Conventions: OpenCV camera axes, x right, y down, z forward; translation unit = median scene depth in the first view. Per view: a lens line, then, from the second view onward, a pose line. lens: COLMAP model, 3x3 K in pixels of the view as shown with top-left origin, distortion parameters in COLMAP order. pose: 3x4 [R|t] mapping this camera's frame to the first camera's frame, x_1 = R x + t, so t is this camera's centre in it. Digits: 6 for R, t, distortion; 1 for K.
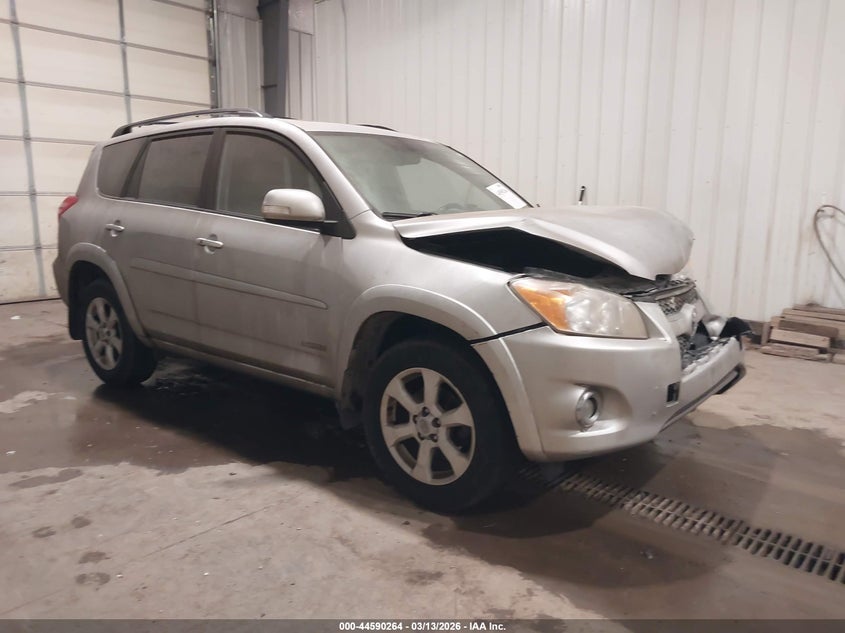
lens RADIAL K [[647.1, 0, 411.9], [0, 647.1, 315.0], [0, 0, 1]] dist [0.004634, 0.001466]
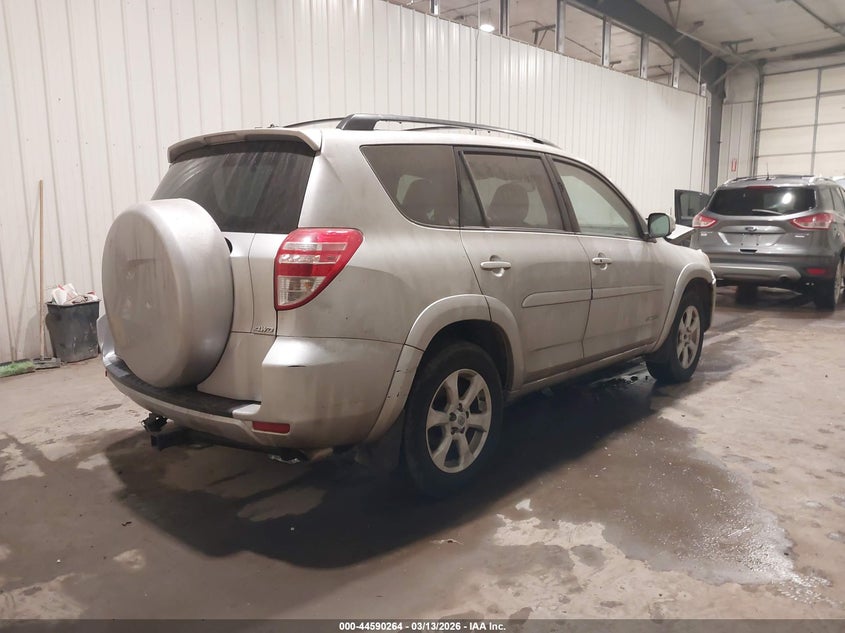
lens RADIAL K [[647.1, 0, 411.9], [0, 647.1, 315.0], [0, 0, 1]] dist [0.004634, 0.001466]
pose [[0.073927, -0.154597, 0.985208, -1.742523], [0.196144, 0.970869, 0.137629, -0.284219], [-0.977784, 0.183068, 0.102096, 1.459697]]
